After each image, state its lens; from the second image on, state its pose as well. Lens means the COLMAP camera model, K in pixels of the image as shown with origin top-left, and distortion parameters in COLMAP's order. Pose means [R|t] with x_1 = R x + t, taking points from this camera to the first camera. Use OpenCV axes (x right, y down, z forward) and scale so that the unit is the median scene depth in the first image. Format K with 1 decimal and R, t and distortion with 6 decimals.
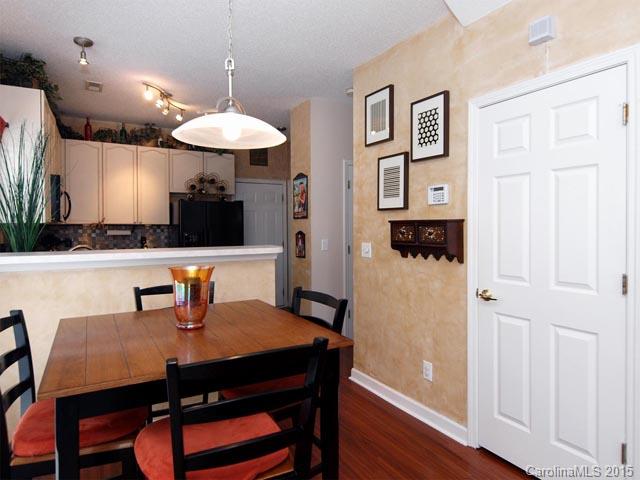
lens RADIAL K [[404.2, 0, 317.7], [0, 404.2, 235.0], [0, 0, 1]] dist [0.002634, -0.002061]
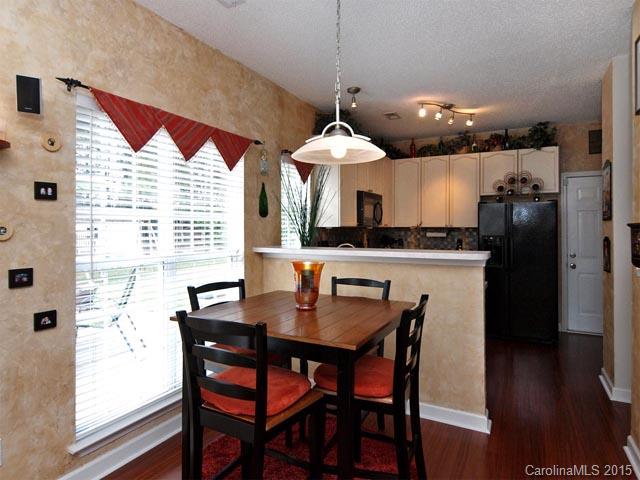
lens RADIAL K [[397.6, 0, 307.2], [0, 397.6, 231.3], [0, 0, 1]] dist [-0.003532, -0.002172]
pose [[0.520402, 0.009356, -0.853870, 0.275496], [-0.021487, 0.999767, -0.002140, -0.005495], [0.853651, 0.019461, 0.520481, 0.121696]]
